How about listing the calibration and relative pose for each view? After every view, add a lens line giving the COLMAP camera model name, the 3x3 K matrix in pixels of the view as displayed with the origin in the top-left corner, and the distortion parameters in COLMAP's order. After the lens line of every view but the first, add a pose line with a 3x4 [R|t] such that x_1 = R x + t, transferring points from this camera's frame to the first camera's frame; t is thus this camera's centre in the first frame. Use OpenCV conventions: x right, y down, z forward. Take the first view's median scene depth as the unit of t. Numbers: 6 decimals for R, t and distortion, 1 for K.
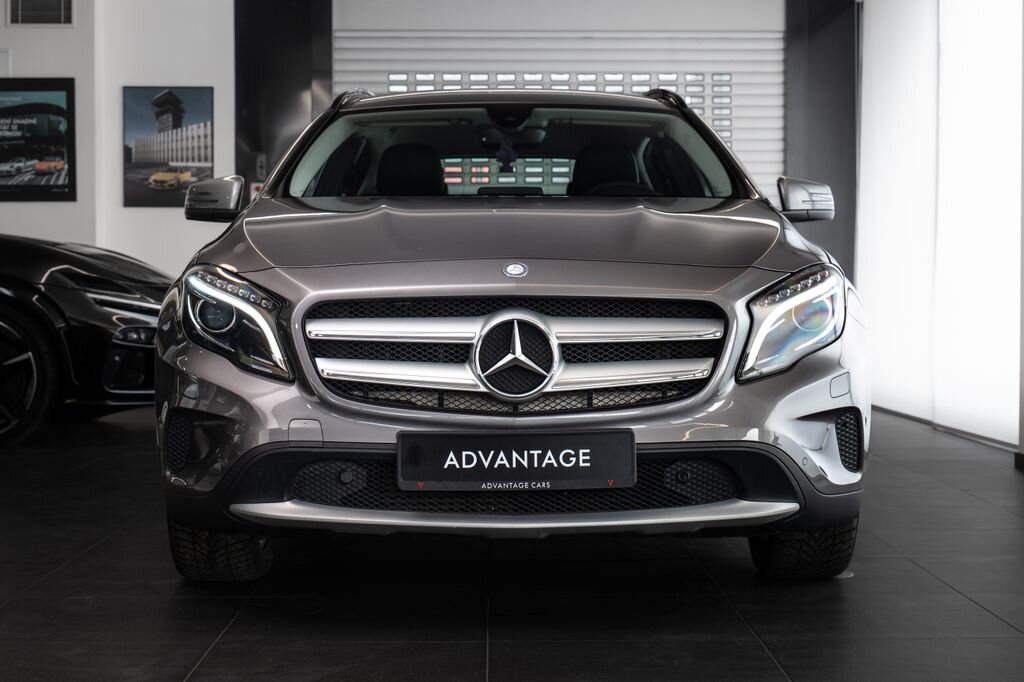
lens RADIAL K [[1782.5, 0, 505.7], [0, 1782.5, 343.9], [0, 0, 1]] dist [0.046865, 0.000000]
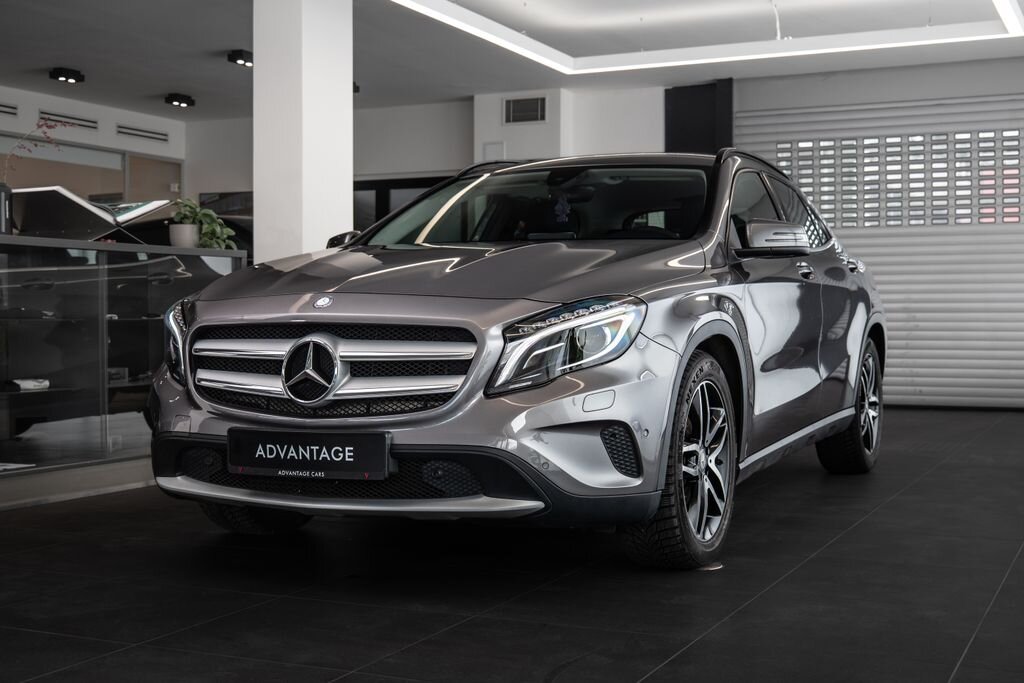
lens RADIAL K [[1339.9, 0, 512.0], [0, 1339.9, 338.6], [0, 0, 1]] dist [0.007102, 0.000000]
pose [[0.901545, 0.008742, -0.432597, 0.541594], [-0.013858, 0.999866, -0.008674, -0.009335], [0.432463, 0.013815, 0.901546, 0.211106]]
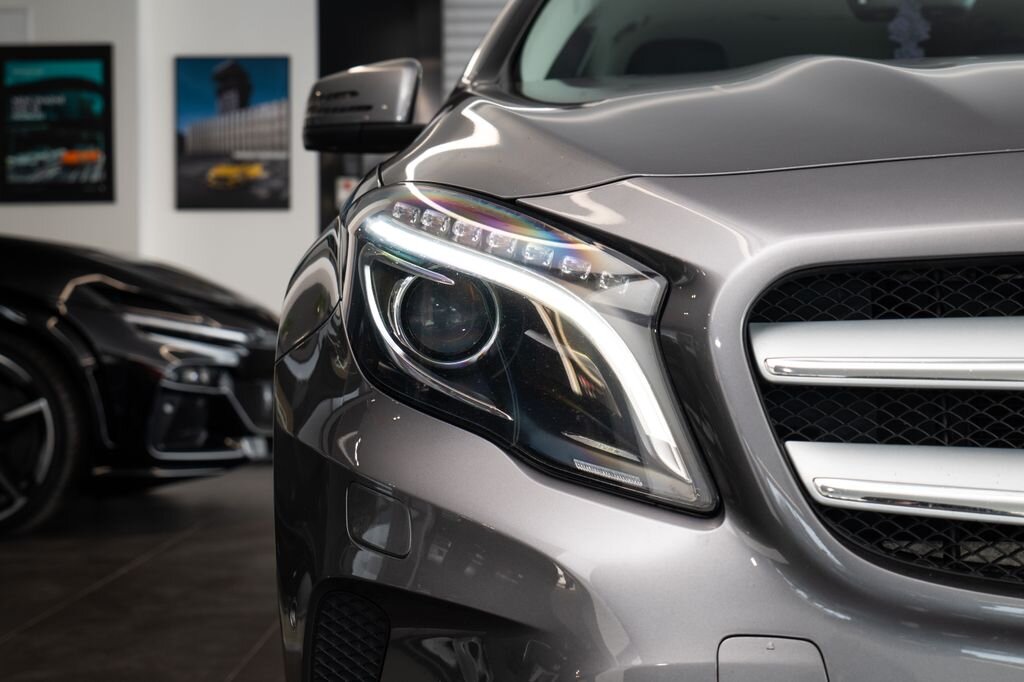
lens RADIAL K [[1782.5, 0, 518.1], [0, 1782.5, 340.1], [0, 0, 1]] dist [0.046865, 0.000000]
pose [[0.999796, -0.006162, -0.019243, -0.147169], [0.005708, 0.999706, -0.023548, -0.003144], [0.019382, 0.023434, 0.999537, 0.665352]]
